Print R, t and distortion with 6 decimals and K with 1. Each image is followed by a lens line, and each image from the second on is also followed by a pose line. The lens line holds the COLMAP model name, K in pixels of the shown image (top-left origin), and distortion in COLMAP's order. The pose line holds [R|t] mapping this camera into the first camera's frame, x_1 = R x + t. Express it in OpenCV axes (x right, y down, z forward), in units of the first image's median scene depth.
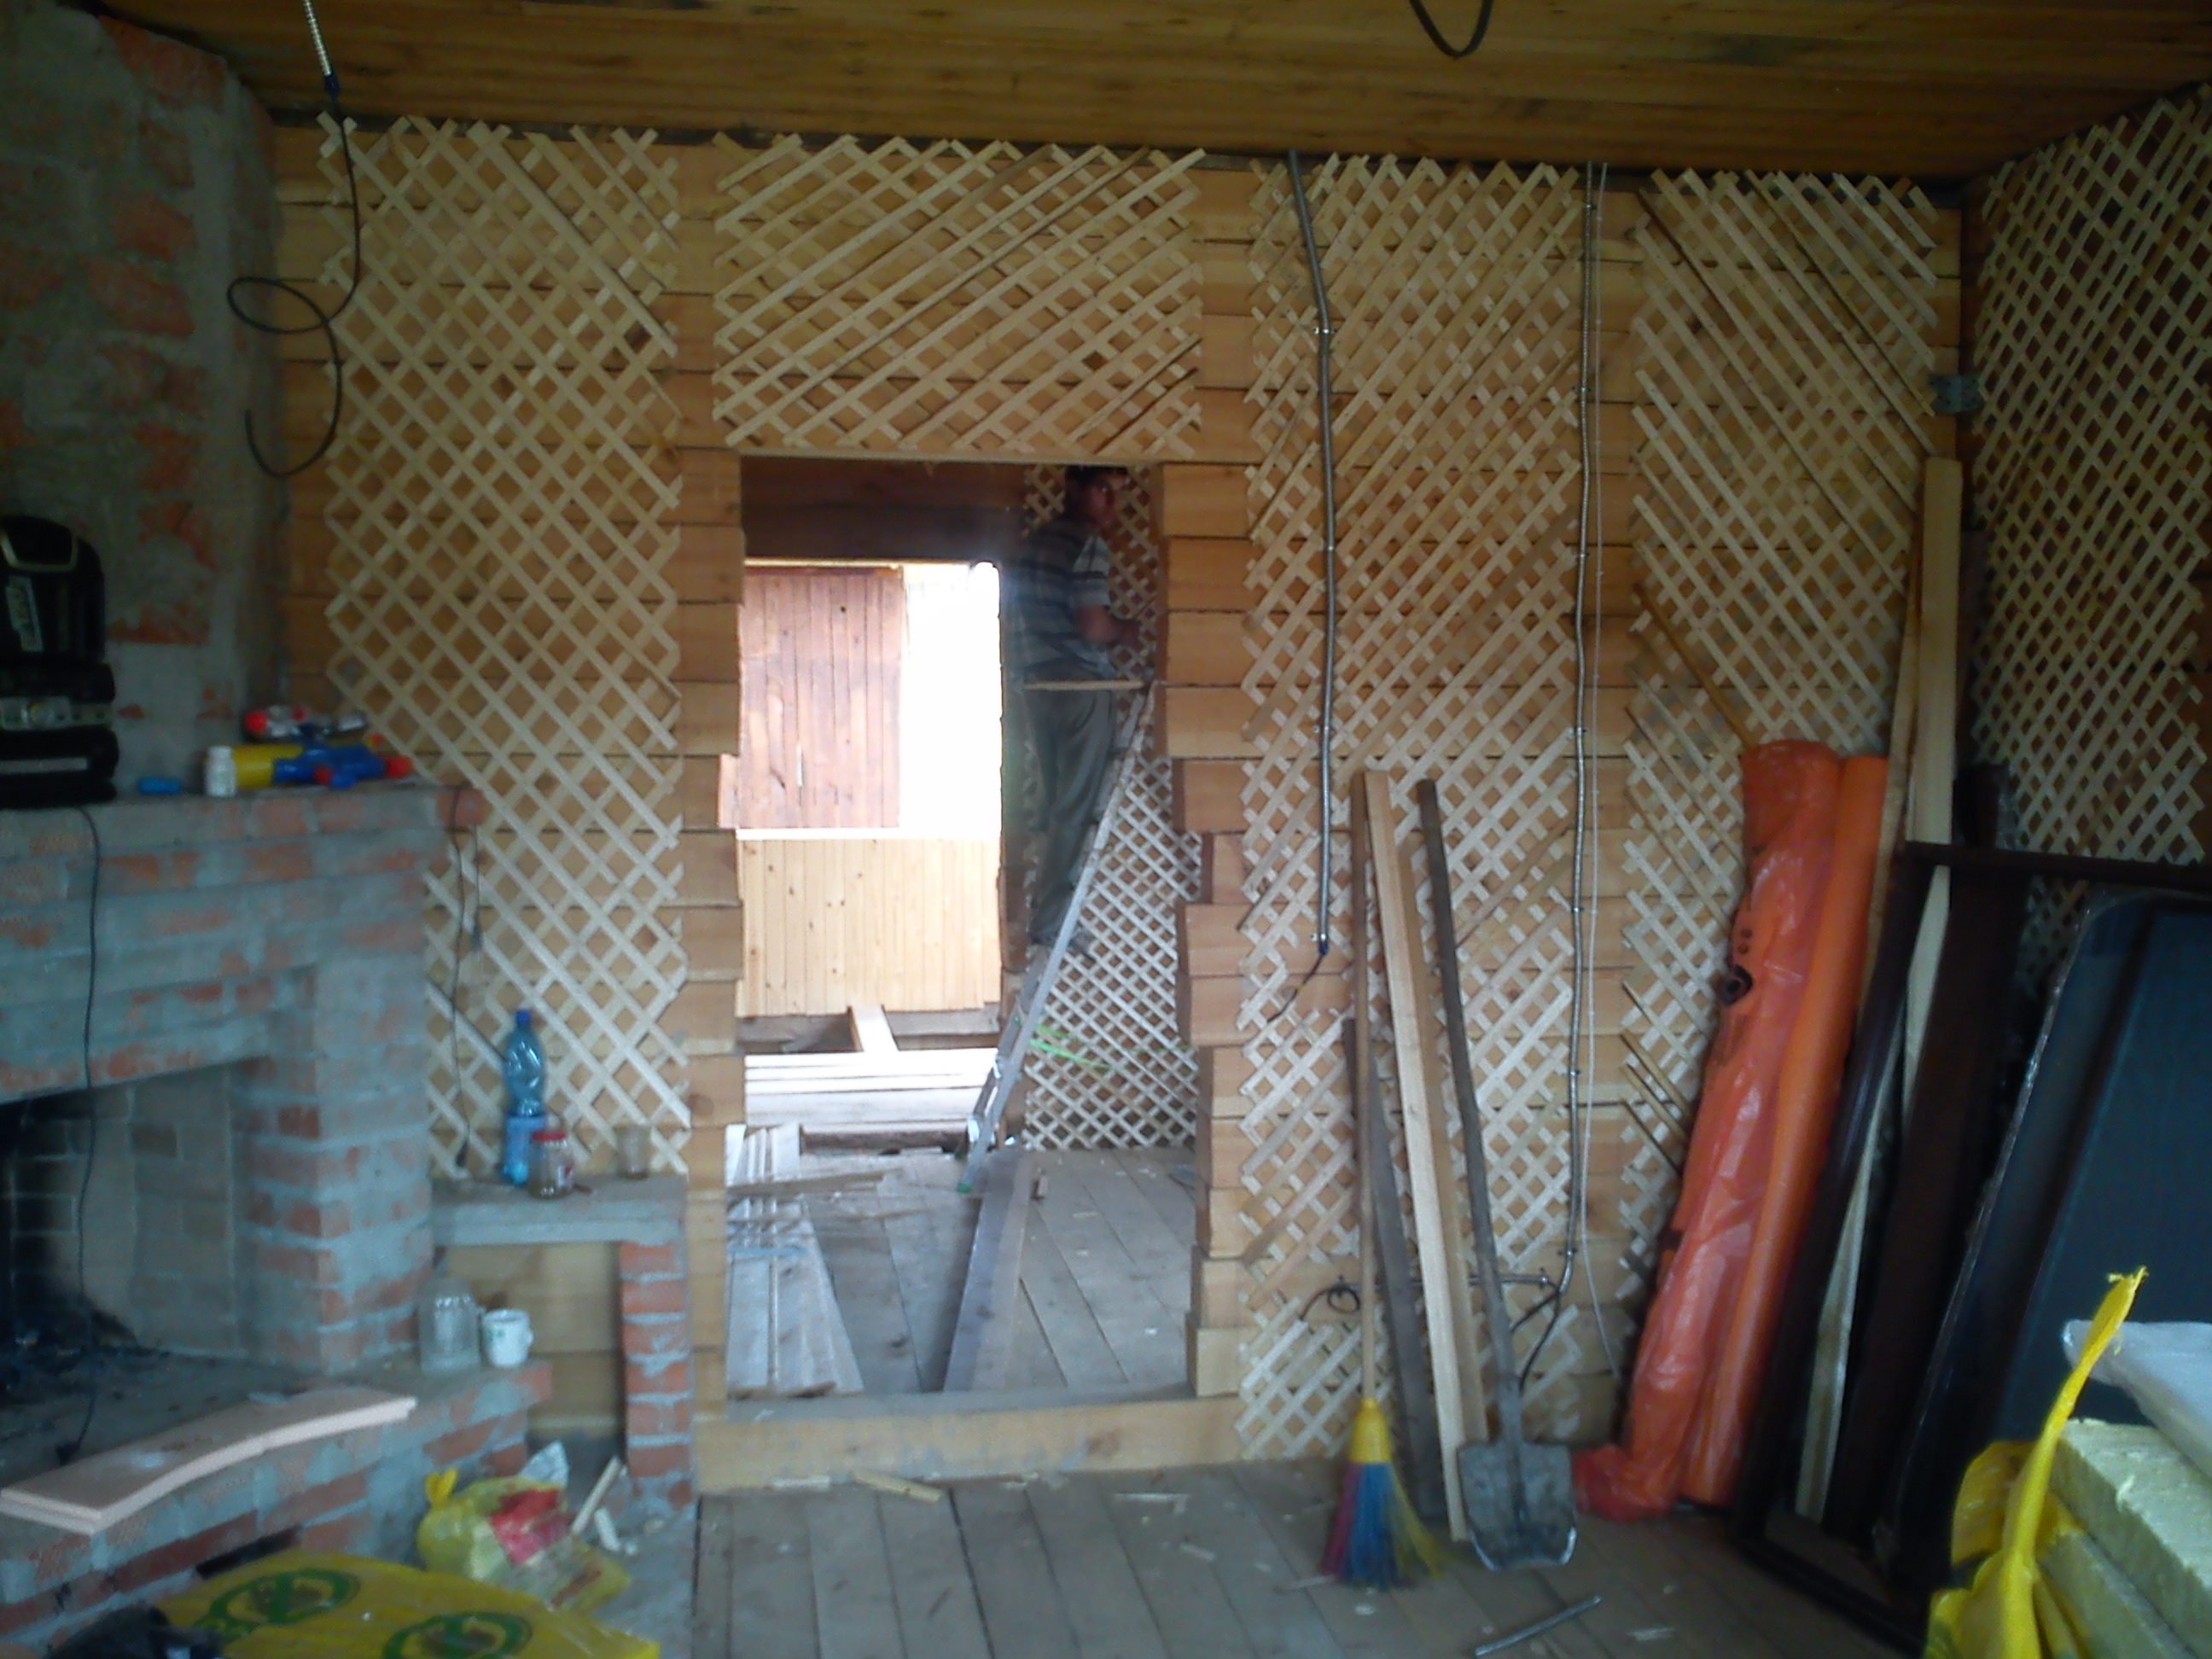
lens RADIAL K [[2095.6, 0, 1106.0], [0, 2095.6, 829.5], [0, 0, 1]] dist [-0.148164, 0.239335]
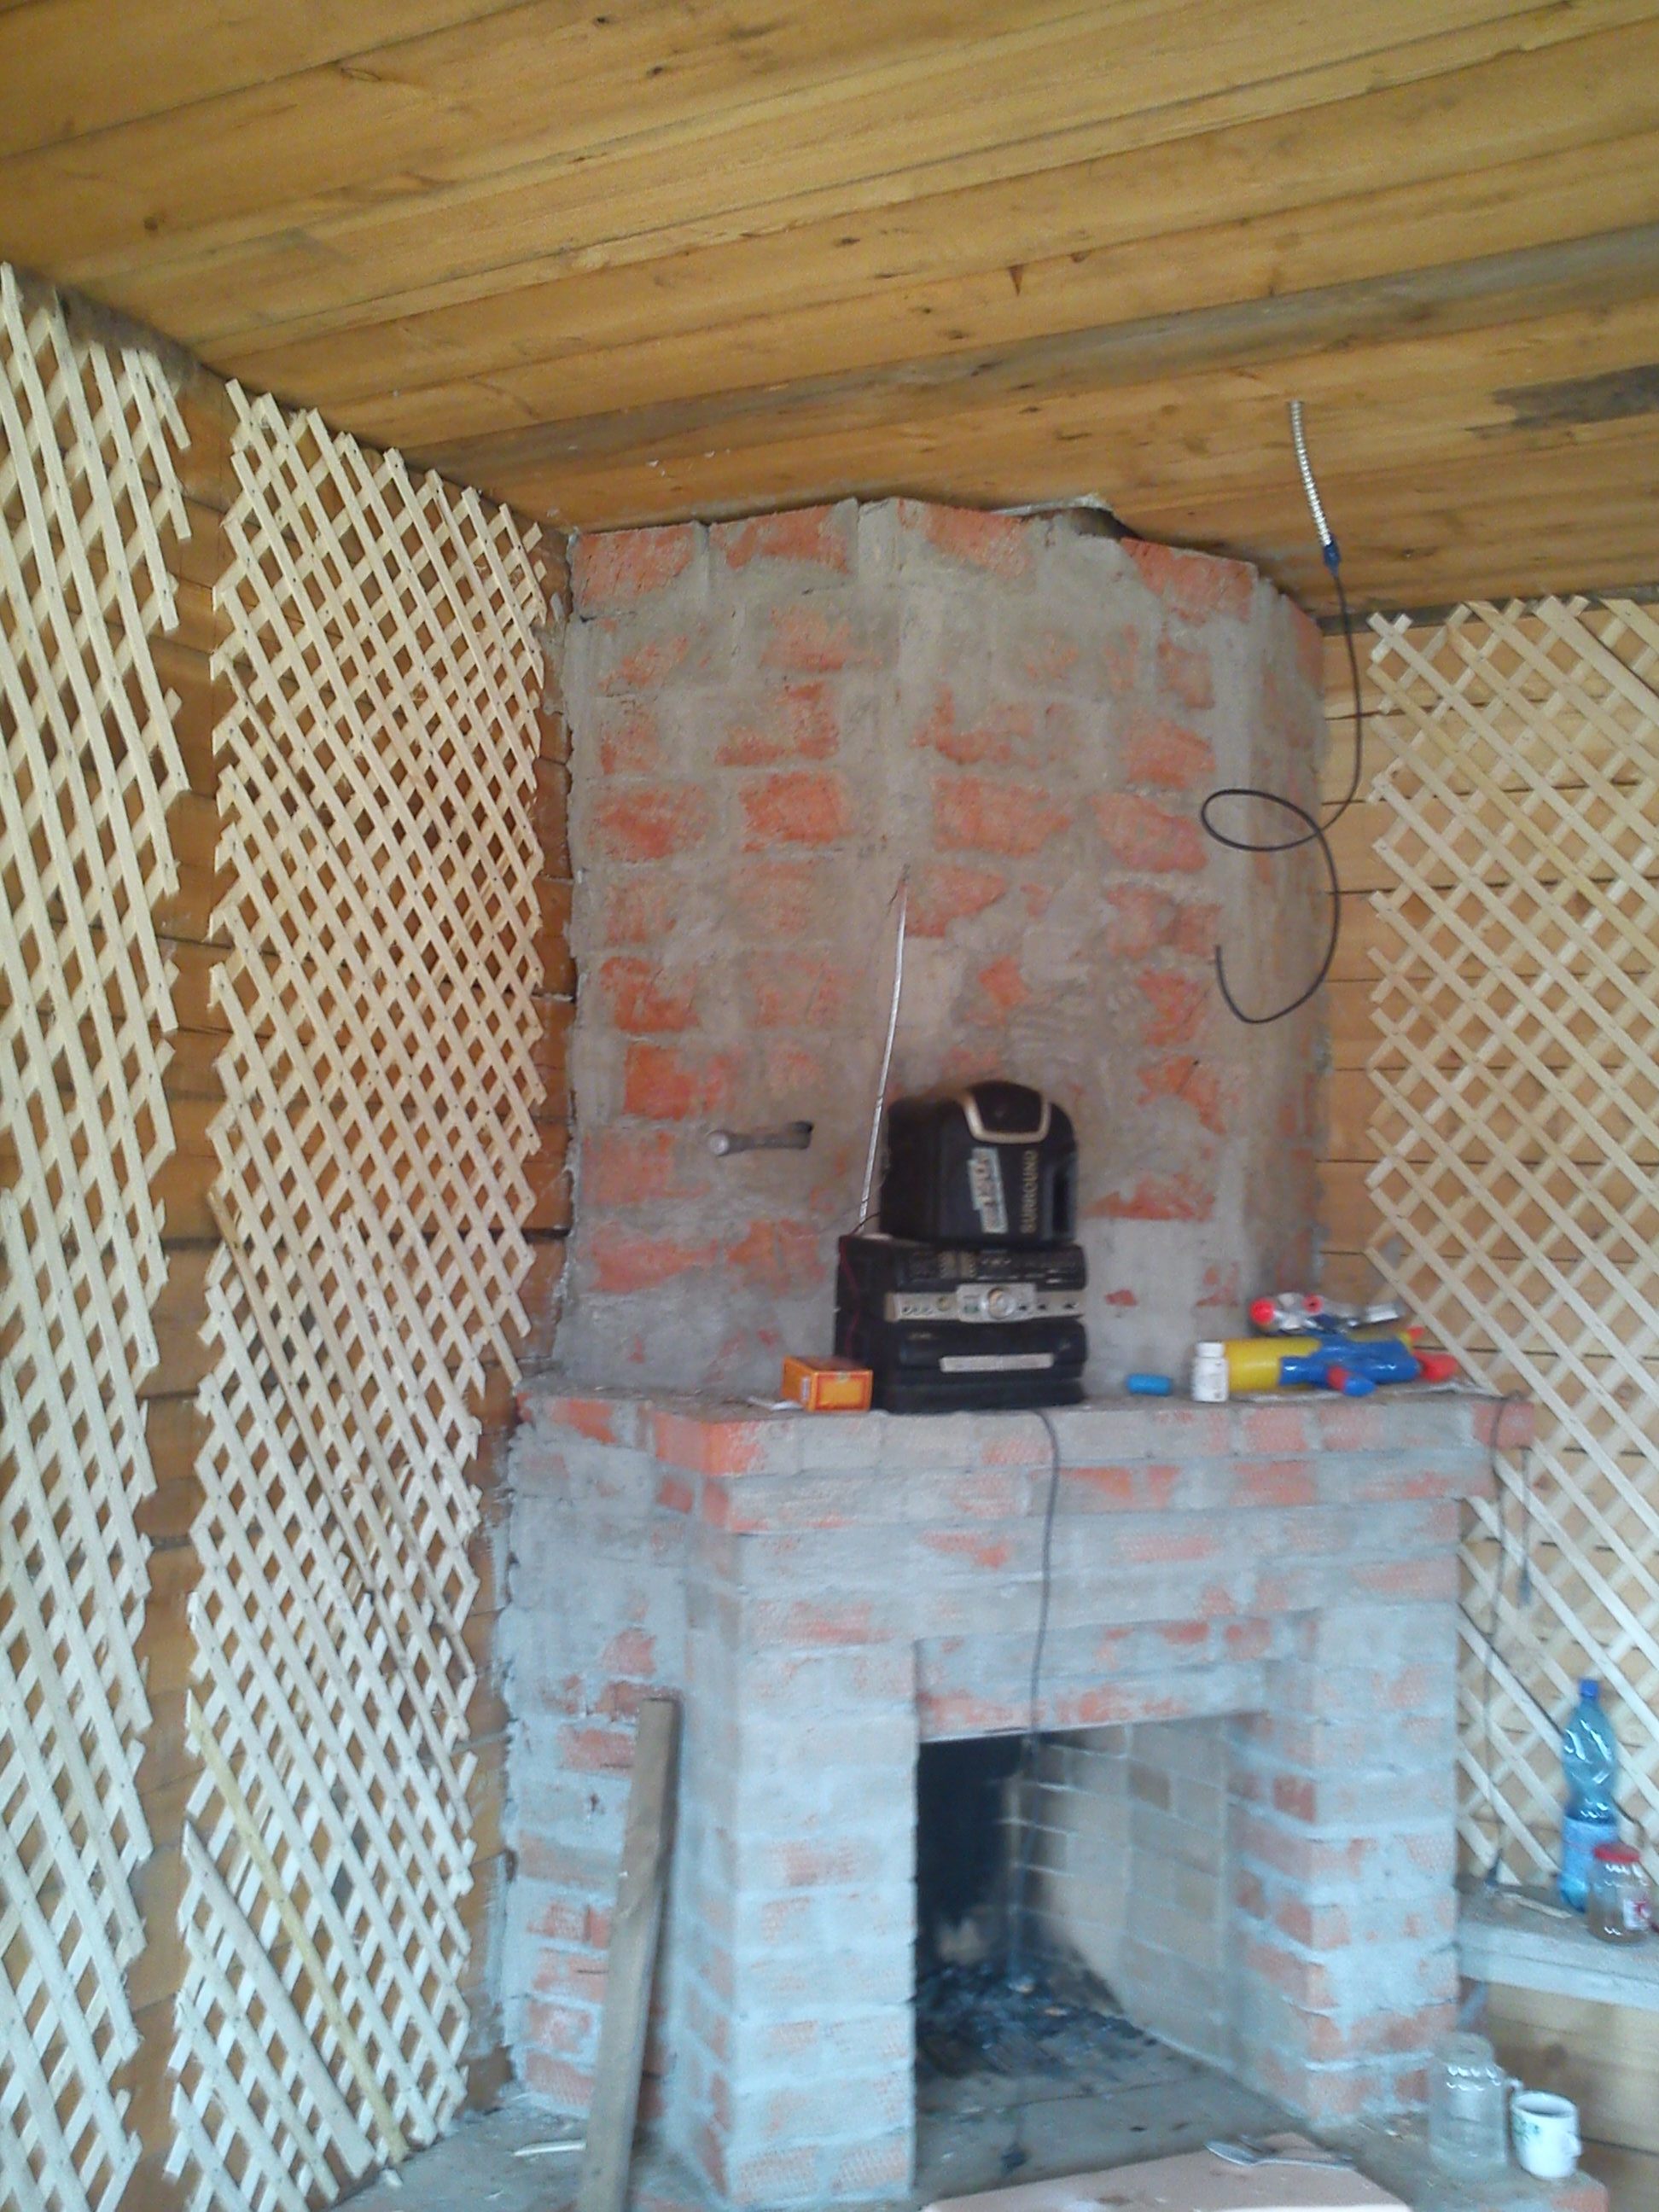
lens RADIAL K [[2052.4, 0, 976.6], [0, 2052.4, 1127.5], [0, 0, 1]] dist [-0.144700, 0.375079]
pose [[0.801459, -0.021314, -0.597669, -0.002621], [-0.049643, 0.993545, -0.102001, -0.032683], [0.595985, 0.111420, 0.795228, 0.226837]]
